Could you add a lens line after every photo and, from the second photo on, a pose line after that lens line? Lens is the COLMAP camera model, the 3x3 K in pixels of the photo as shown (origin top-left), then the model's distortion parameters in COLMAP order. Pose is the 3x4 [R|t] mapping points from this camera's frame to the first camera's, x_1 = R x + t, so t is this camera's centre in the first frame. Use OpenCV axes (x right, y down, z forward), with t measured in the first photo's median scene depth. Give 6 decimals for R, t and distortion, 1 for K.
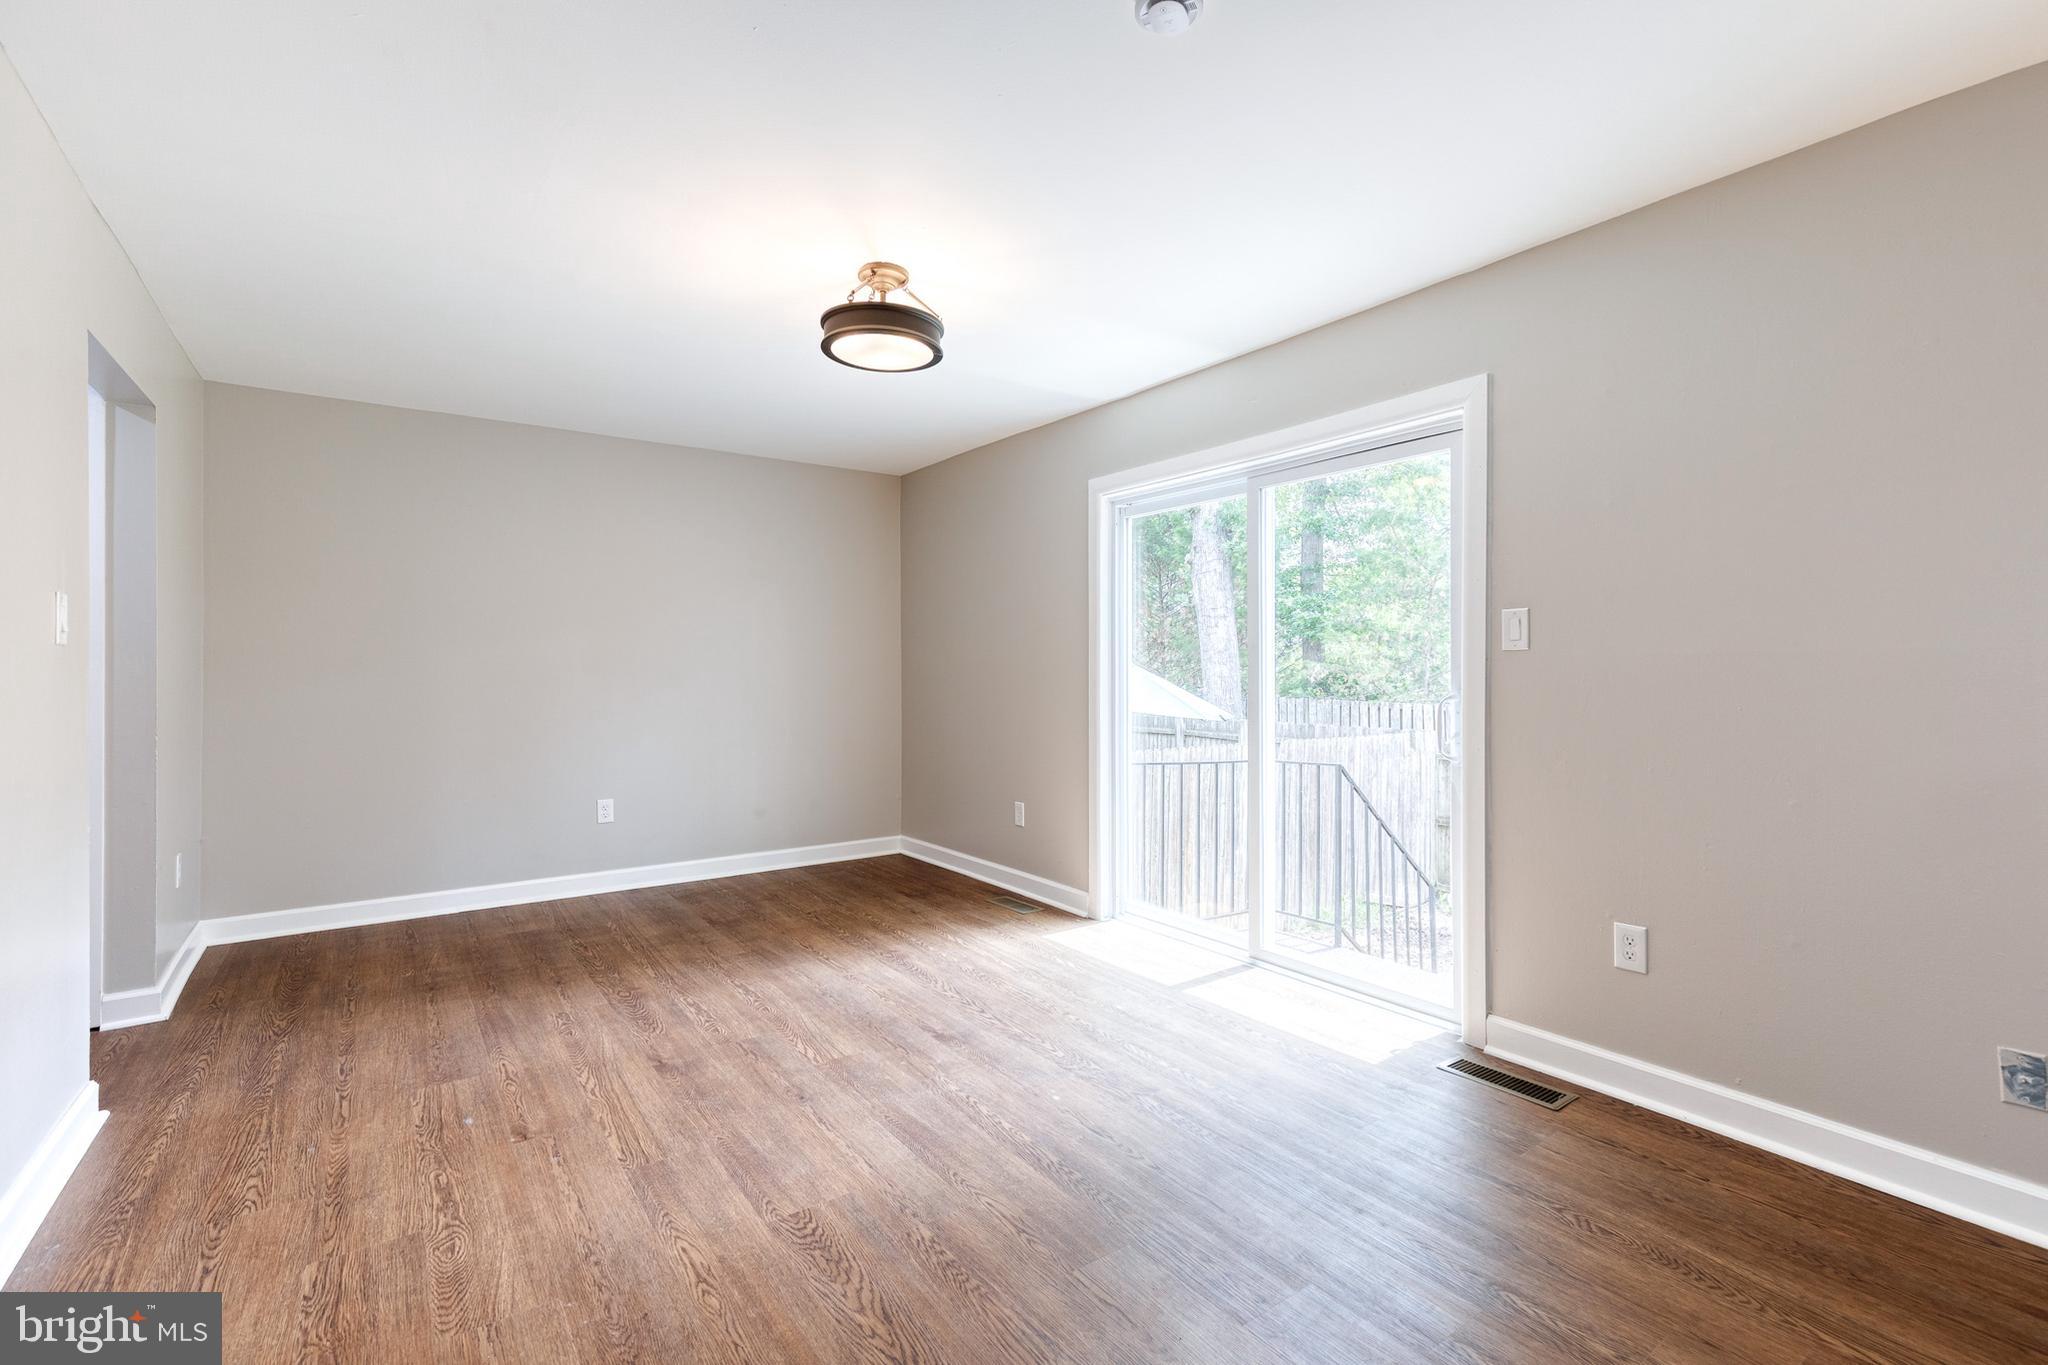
lens RADIAL K [[919.7, 0, 1028.1], [0, 919.7, 694.4], [0, 0, 1]] dist [0.003257, -0.002384]
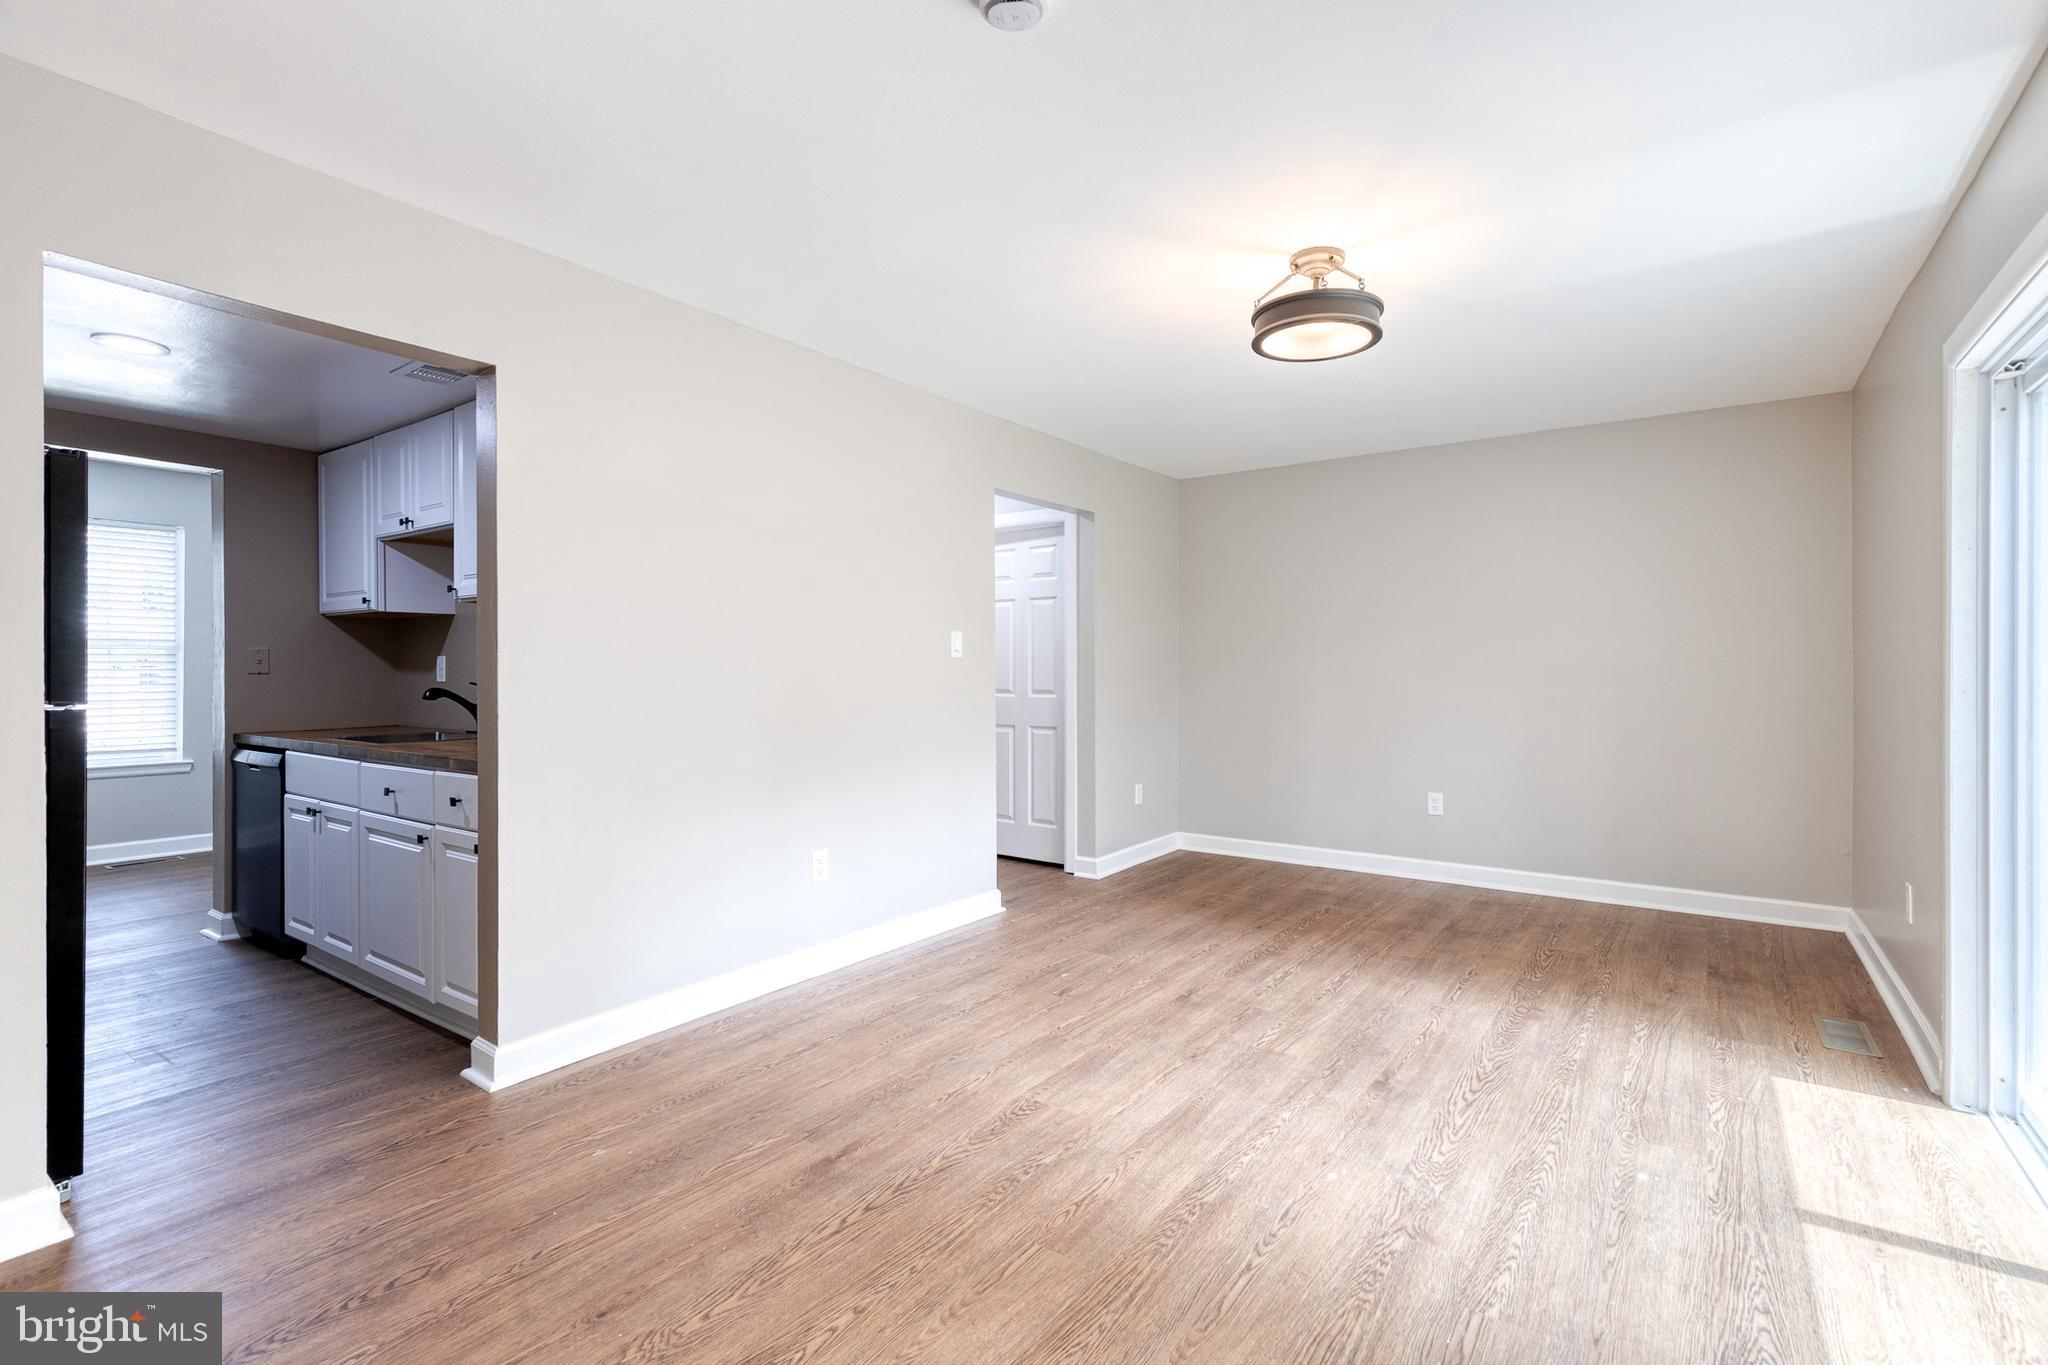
lens RADIAL K [[919.7, 0, 1063.8], [0, 919.7, 664.3], [0, 0, 1]] dist [0.003257, -0.002384]
pose [[0.332088, -0.000562, -0.943248, 0.644651], [-0.024932, 0.999645, -0.009373, -0.019820], [0.942919, 0.026630, 0.331956, 0.399791]]
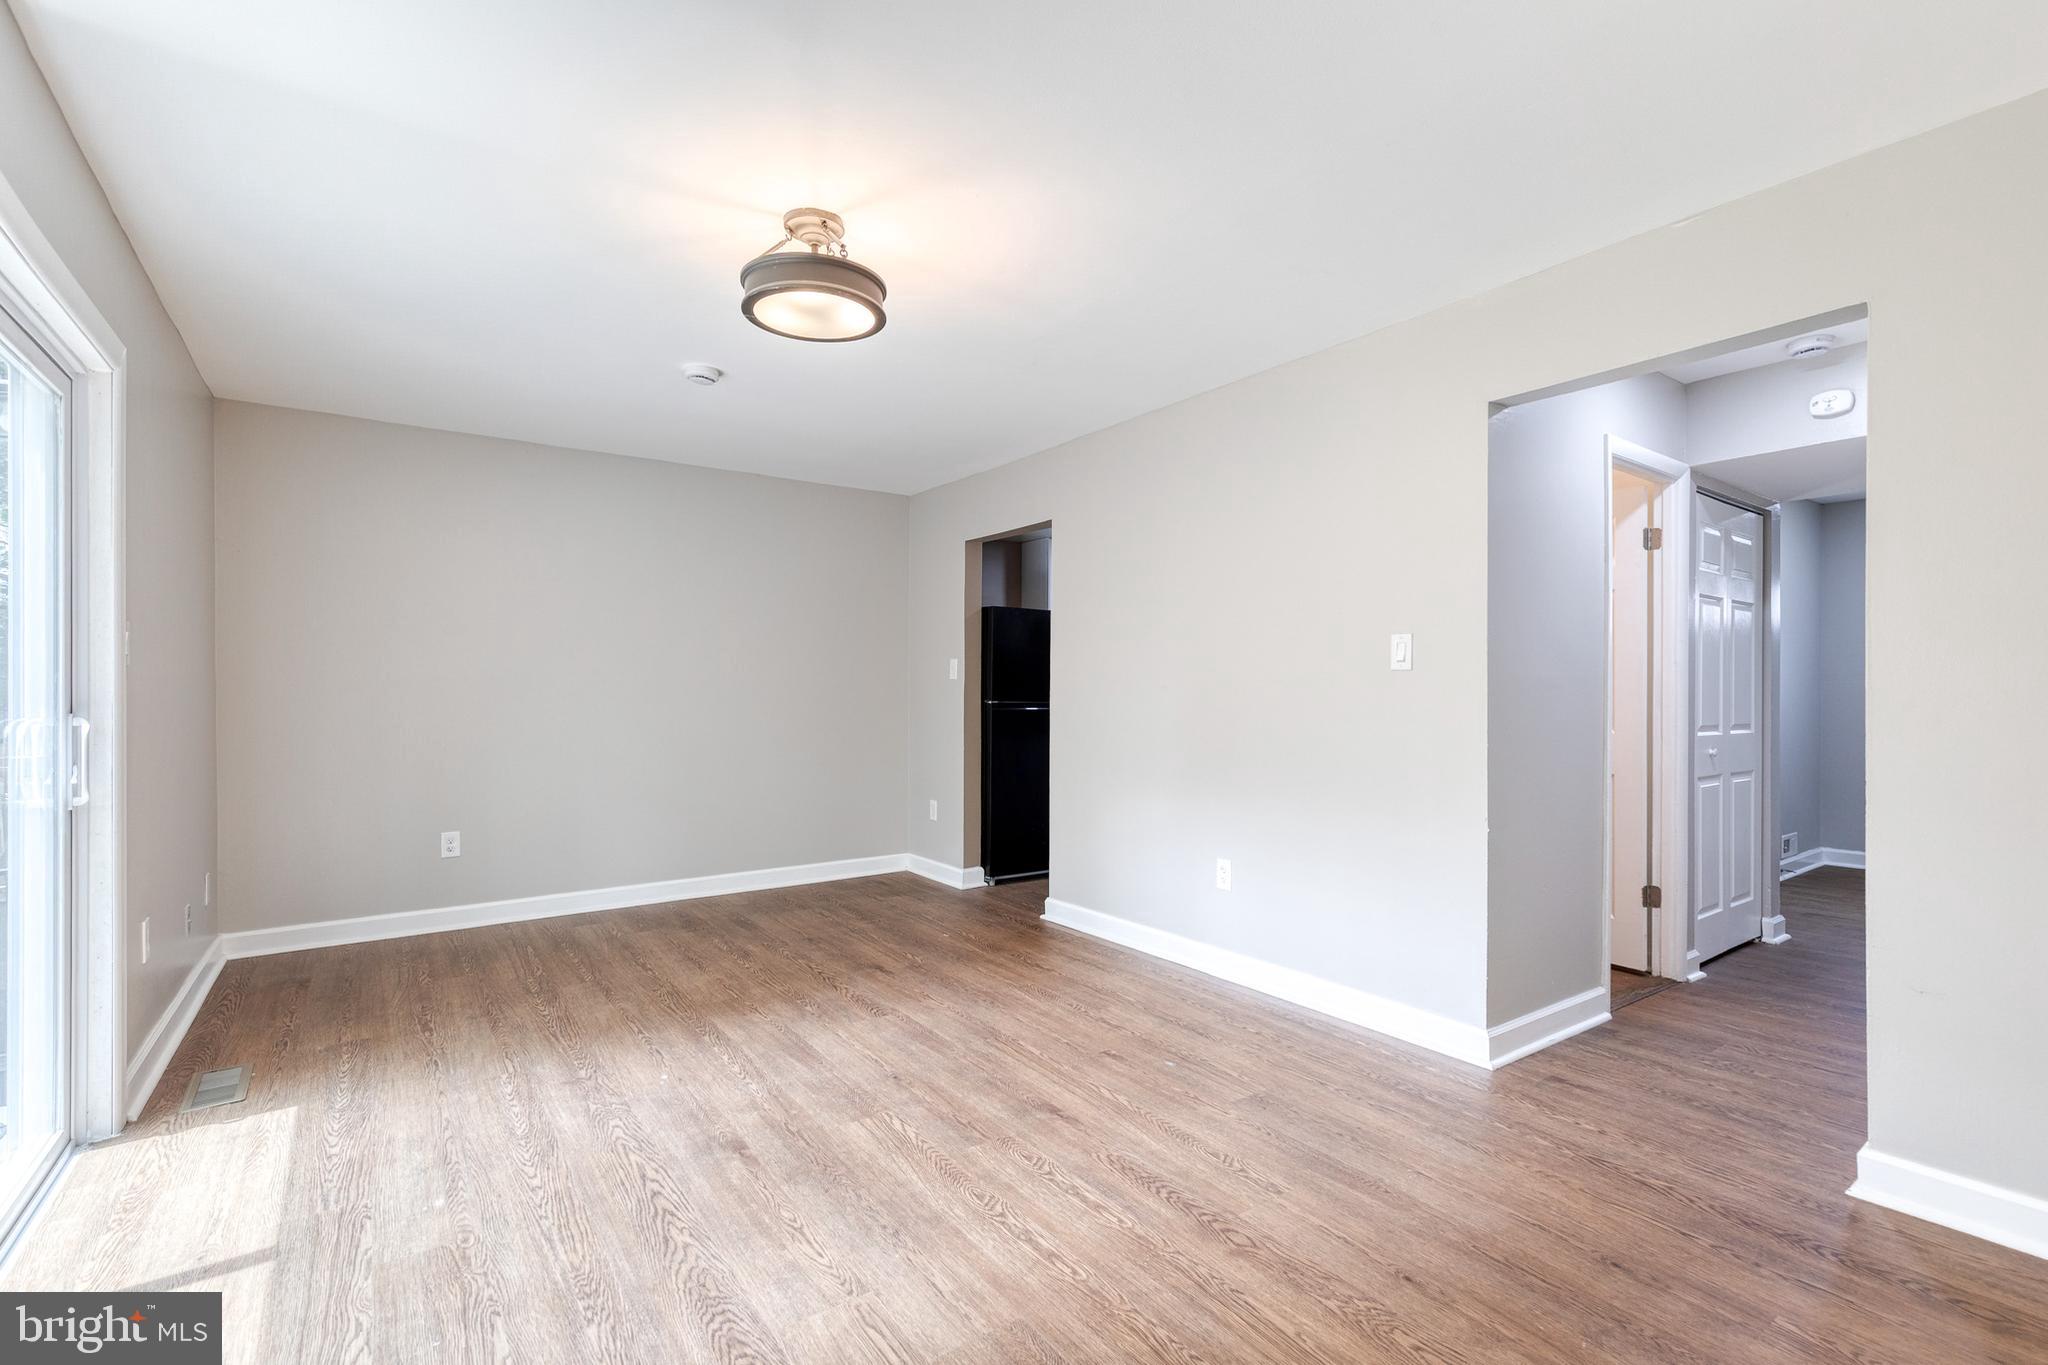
lens RADIAL K [[919.7, 0, 1007.7], [0, 919.7, 692.7], [0, 0, 1]] dist [0.003257, -0.002384]
pose [[-0.999779, 0.002154, 0.020903, -0.343371], [0.002721, 0.999628, 0.027125, -0.040700], [-0.020837, 0.027176, -0.999413, 1.771642]]
